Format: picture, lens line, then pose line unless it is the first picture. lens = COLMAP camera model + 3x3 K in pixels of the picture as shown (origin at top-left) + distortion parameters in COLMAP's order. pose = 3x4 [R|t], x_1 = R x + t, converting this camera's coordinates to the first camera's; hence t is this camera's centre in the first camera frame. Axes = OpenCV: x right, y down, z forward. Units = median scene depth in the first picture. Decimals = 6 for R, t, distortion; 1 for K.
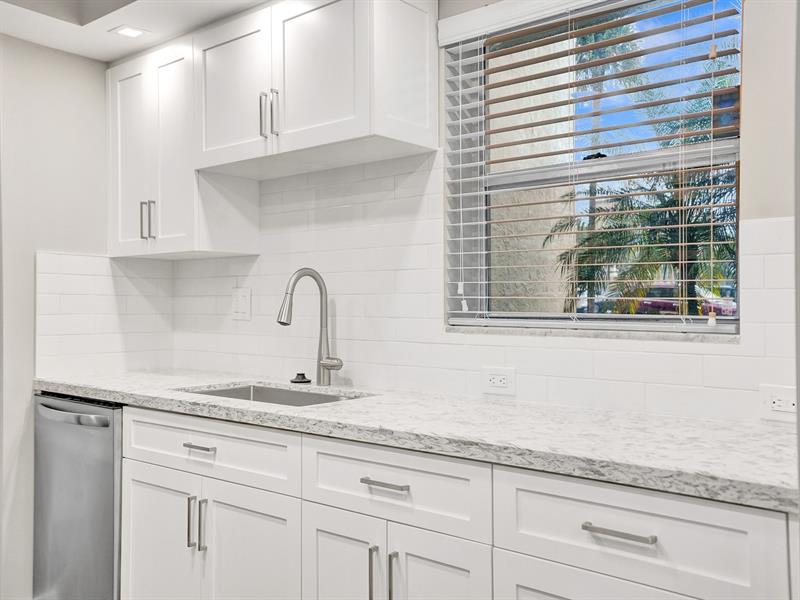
lens RADIAL K [[742.2, 0, 396.7], [0, 742.2, 299.1], [0, 0, 1]] dist [0.091402, -0.007613]
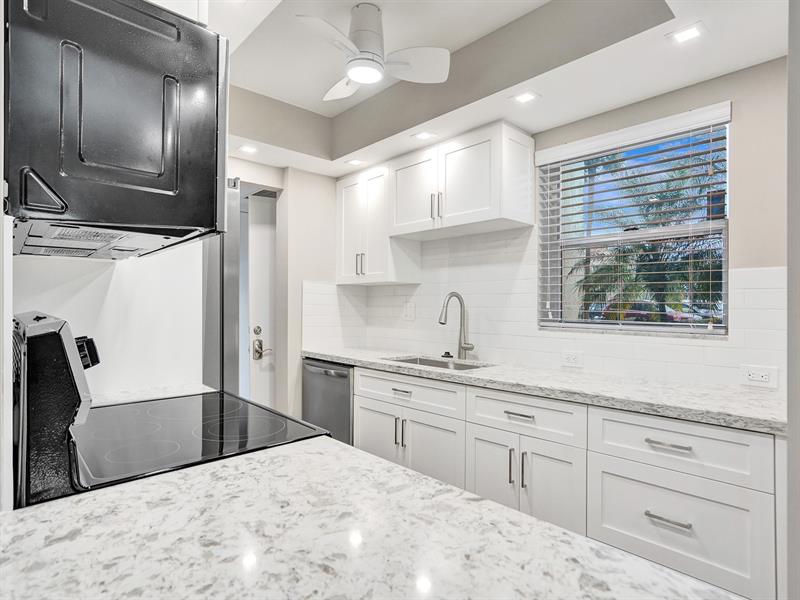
lens RADIAL K [[454.4, 0, 403.7], [0, 454.4, 307.1], [0, 0, 1]] dist [-0.006435, 0.007294]
pose [[0.992741, 0.014481, -0.119397, -0.119127], [-0.014597, 0.999893, -0.000095, -0.004670], [0.119383, 0.001837, 0.992847, -0.086590]]
